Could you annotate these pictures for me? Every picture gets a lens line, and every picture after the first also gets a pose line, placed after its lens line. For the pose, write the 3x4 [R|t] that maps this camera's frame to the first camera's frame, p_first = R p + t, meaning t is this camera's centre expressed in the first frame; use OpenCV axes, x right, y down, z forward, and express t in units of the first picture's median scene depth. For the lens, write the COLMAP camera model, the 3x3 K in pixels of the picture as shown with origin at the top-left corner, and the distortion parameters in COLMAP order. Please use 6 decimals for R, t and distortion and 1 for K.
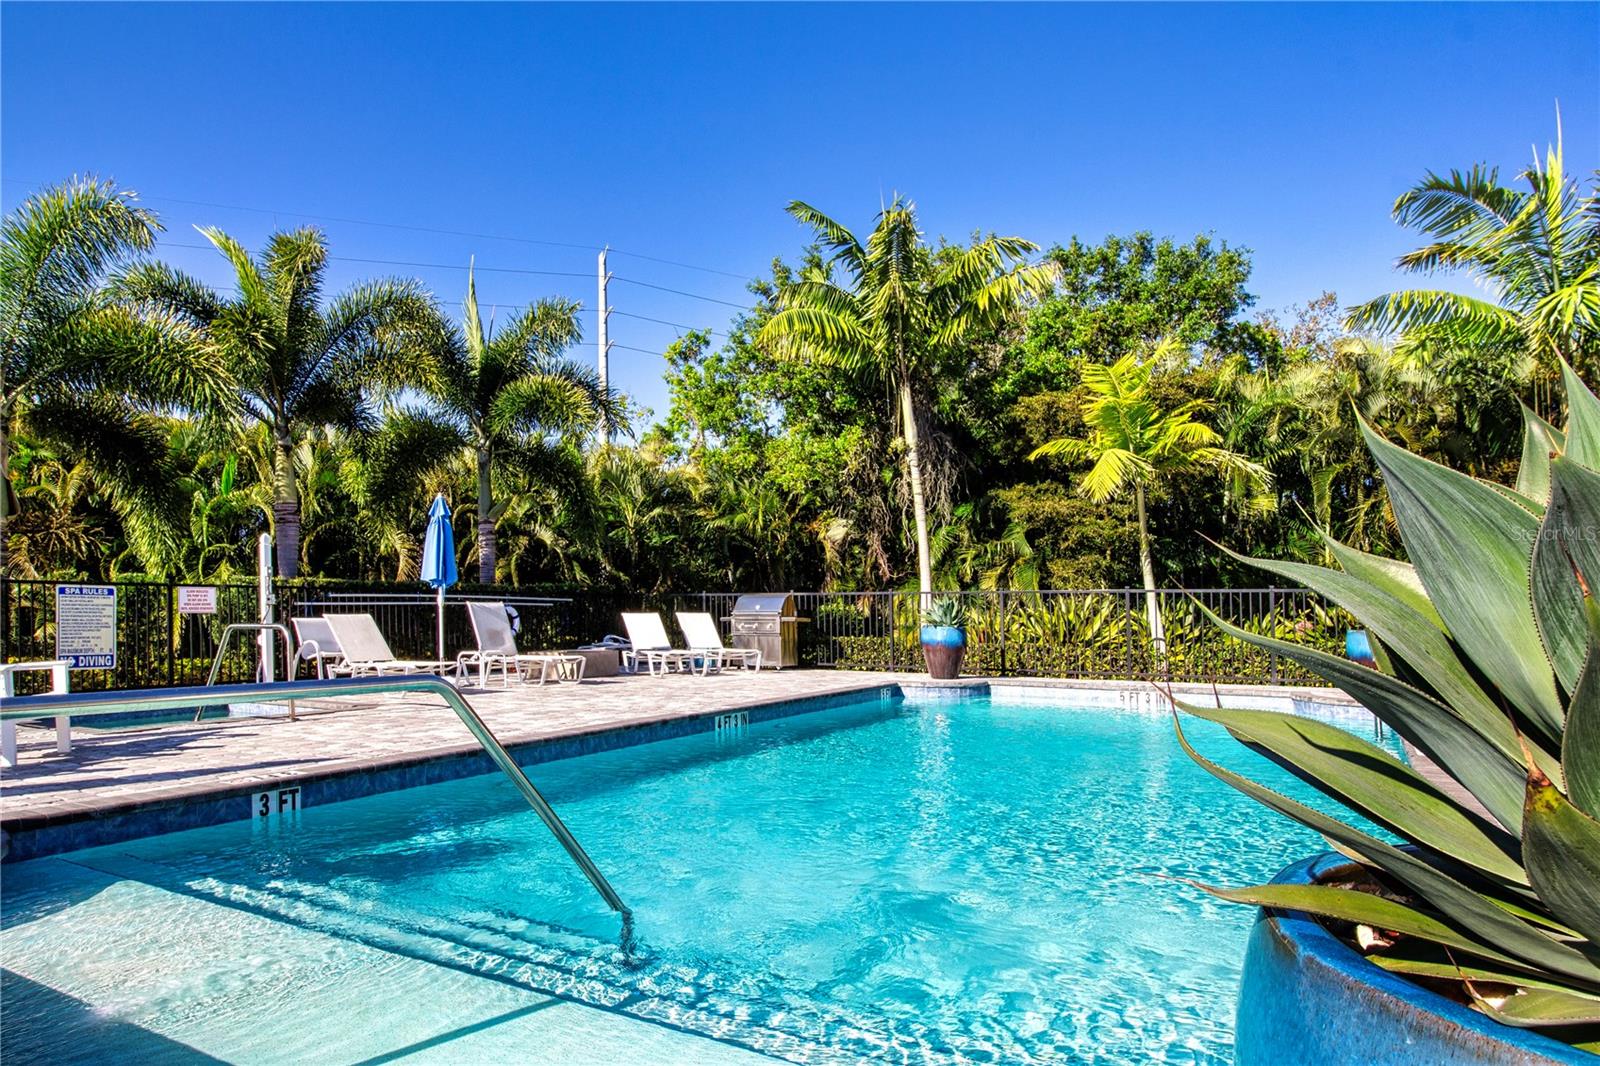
lens RADIAL K [[973.6, 0, 800.1], [0, 973.6, 575.0], [0, 0, 1]] dist [-0.001588, -0.000608]
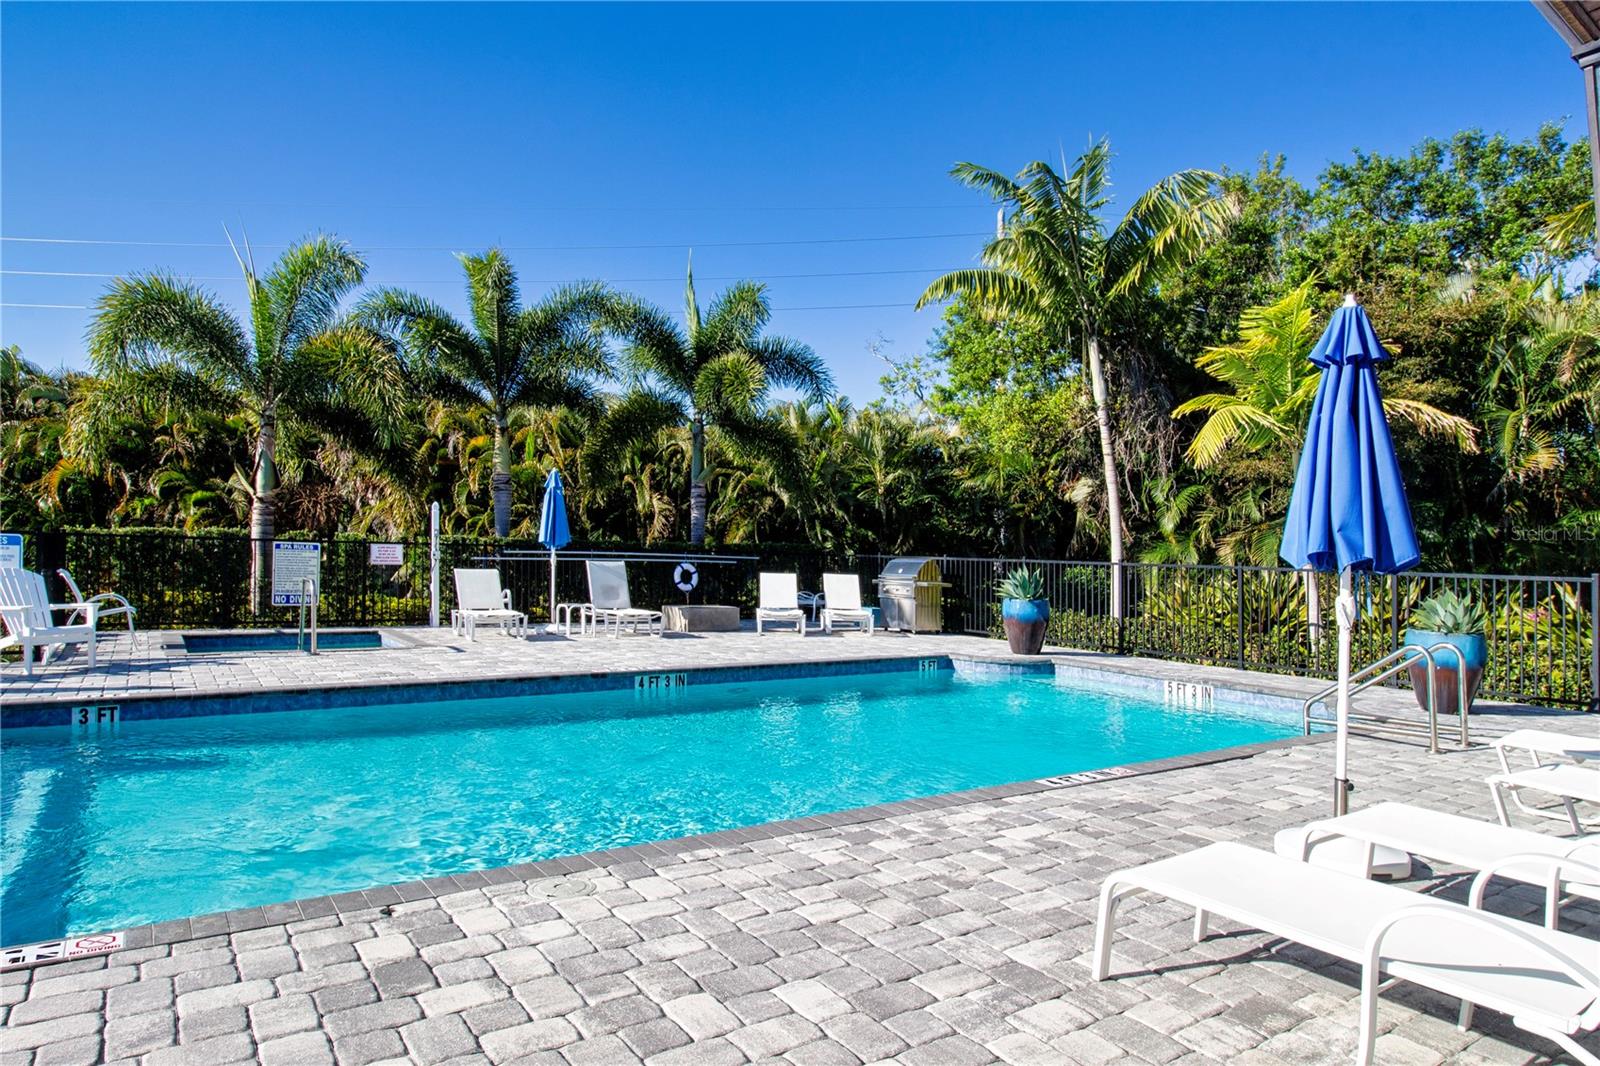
lens RADIAL K [[955.4, 0, 800.0], [0, 955.4, 533.0], [0, 0, 1]] dist [-0.003523, -0.002049]
pose [[0.918011, 0.015610, -0.396246, 0.281356], [-0.013193, 0.999874, 0.008826, -0.015311], [0.396334, -0.002875, 0.918102, 0.048434]]
